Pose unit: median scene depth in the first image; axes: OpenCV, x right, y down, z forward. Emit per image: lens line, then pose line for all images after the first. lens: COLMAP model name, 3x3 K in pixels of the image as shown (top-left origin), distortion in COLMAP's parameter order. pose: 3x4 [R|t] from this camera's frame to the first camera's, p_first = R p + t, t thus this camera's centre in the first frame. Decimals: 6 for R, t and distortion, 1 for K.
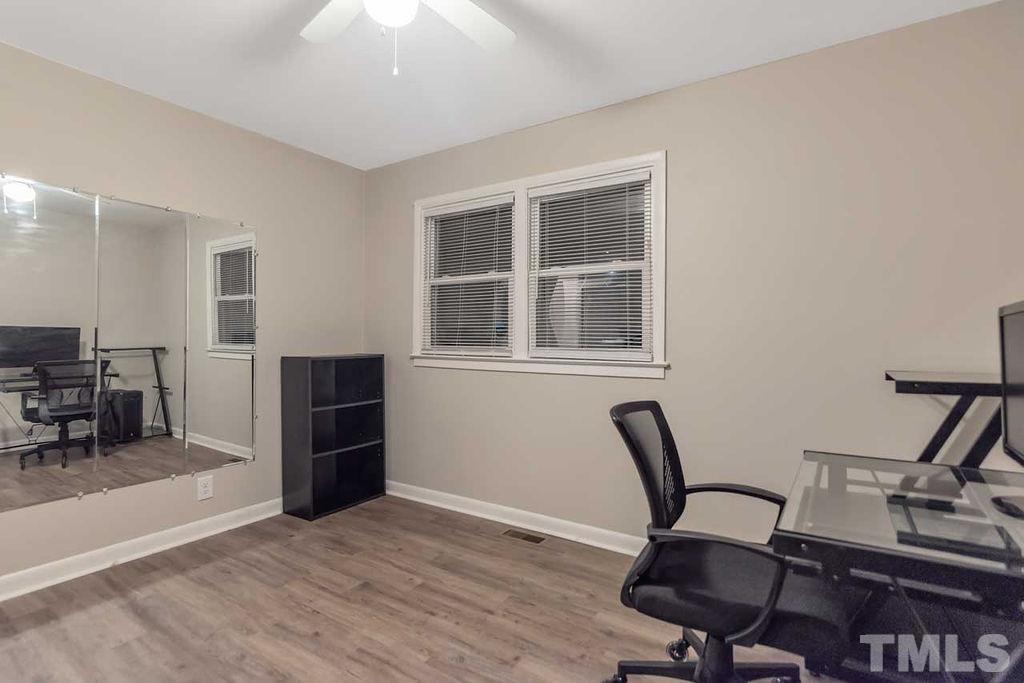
lens RADIAL K [[491.9, 0, 447.2], [0, 491.9, 332.7], [0, 0, 1]] dist [-0.001024, 0.001139]
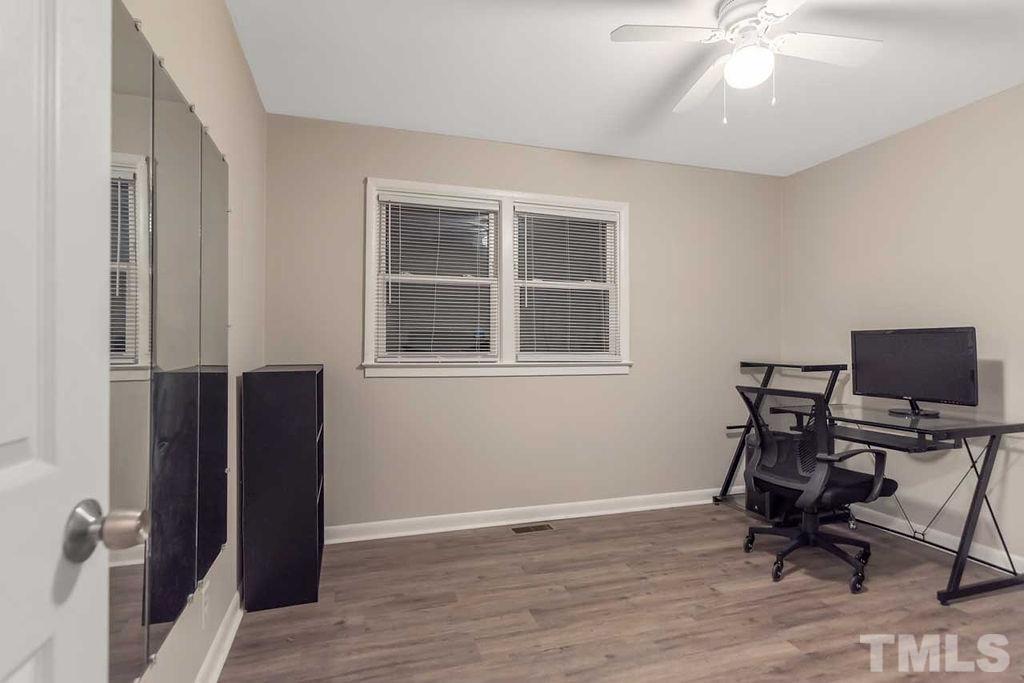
lens RADIAL K [[491.9, 0, 530.2], [0, 491.9, 343.6], [0, 0, 1]] dist [-0.001024, 0.001139]
pose [[0.610349, 0.010443, 0.792064, -0.723989], [-0.006464, 0.999945, -0.008203, 0.021664], [-0.792106, -0.000113, 0.610383, 0.367768]]
